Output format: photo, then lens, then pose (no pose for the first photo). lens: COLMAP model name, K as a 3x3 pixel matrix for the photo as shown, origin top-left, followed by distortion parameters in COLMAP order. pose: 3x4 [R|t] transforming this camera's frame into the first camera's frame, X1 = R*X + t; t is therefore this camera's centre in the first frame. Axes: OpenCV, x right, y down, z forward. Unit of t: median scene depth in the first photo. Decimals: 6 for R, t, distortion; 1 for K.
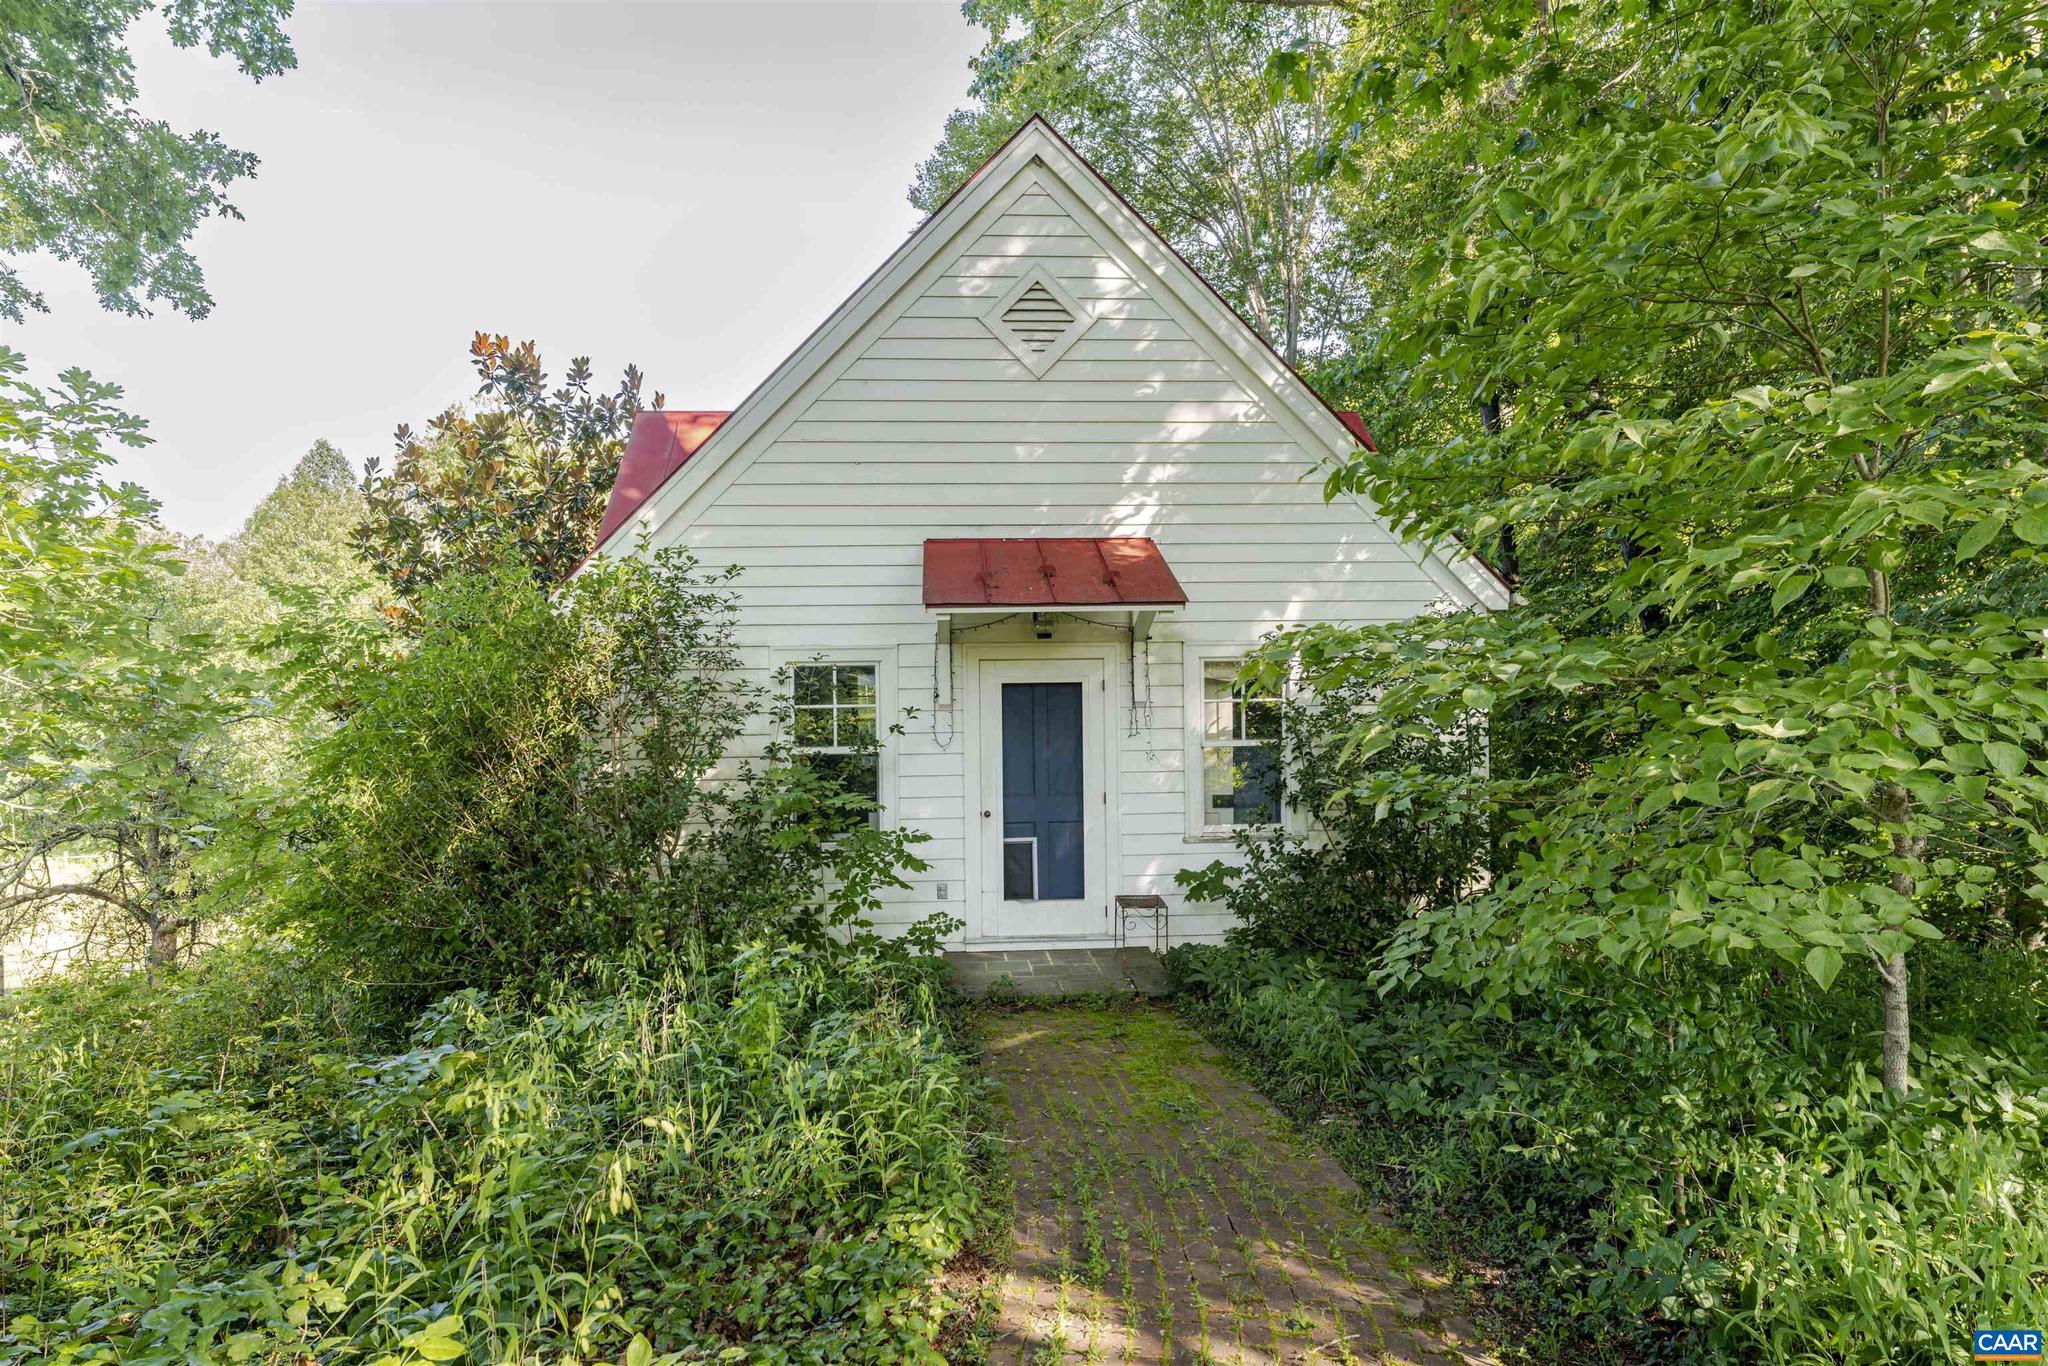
lens RADIAL K [[1176.3, 0, 1029.6], [0, 1176.3, 678.3], [0, 0, 1]] dist [-0.015753, 0.003752]
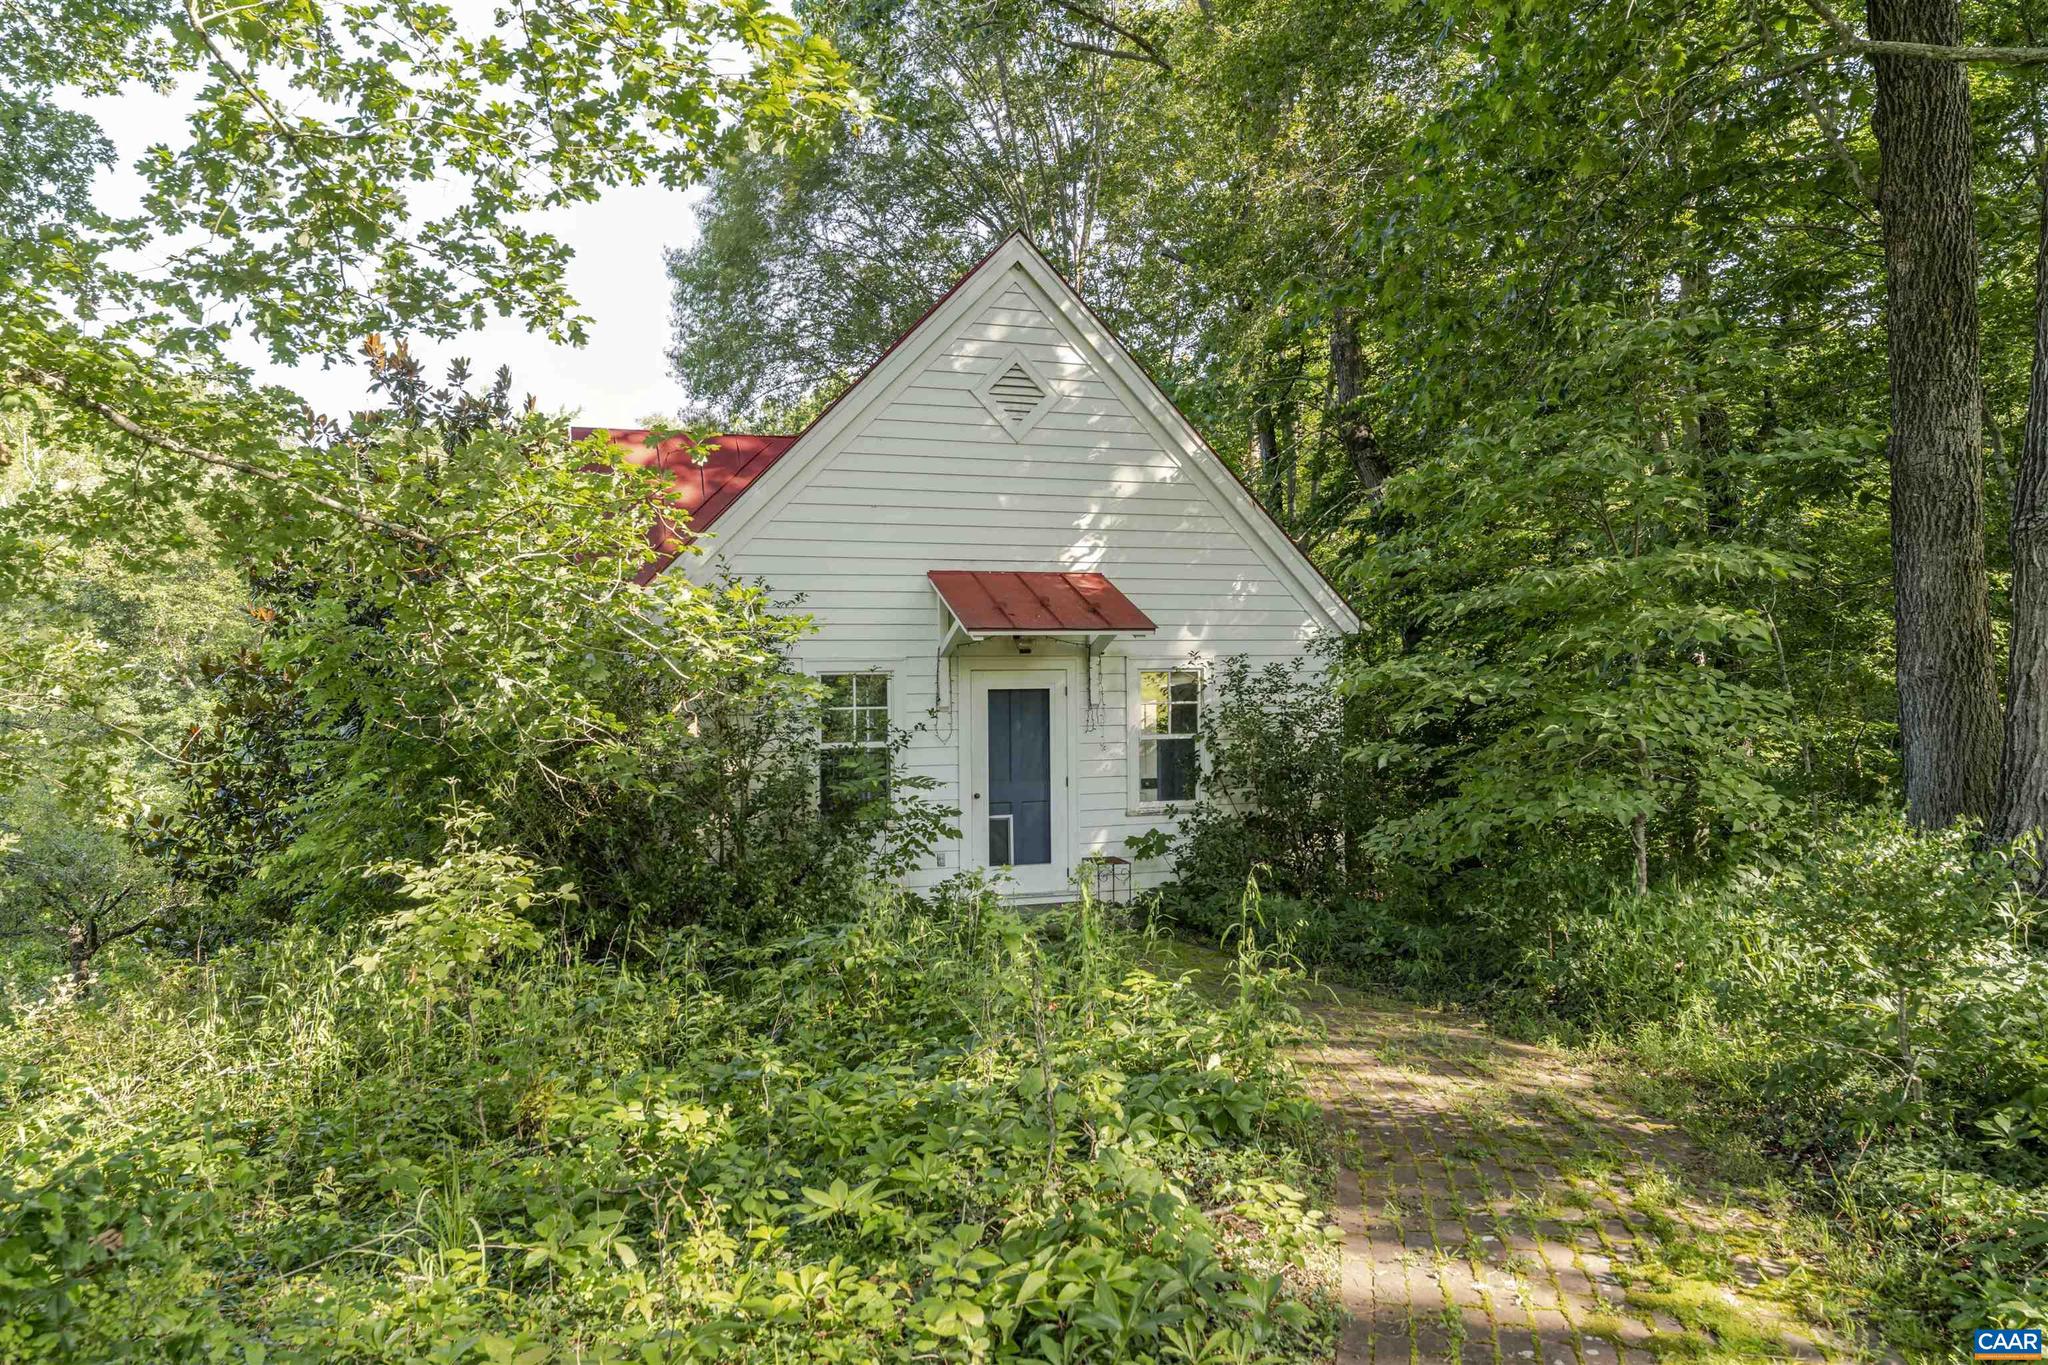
lens RADIAL K [[1408.8, 0, 1020.1], [0, 1408.8, 683.8], [0, 0, 1]] dist [0.002213, -0.000113]
pose [[0.965668, 0.000827, 0.259776, -0.371986], [-0.002088, 0.999987, 0.004577, -0.008643], [-0.259769, -0.004962, 0.965658, -0.427941]]
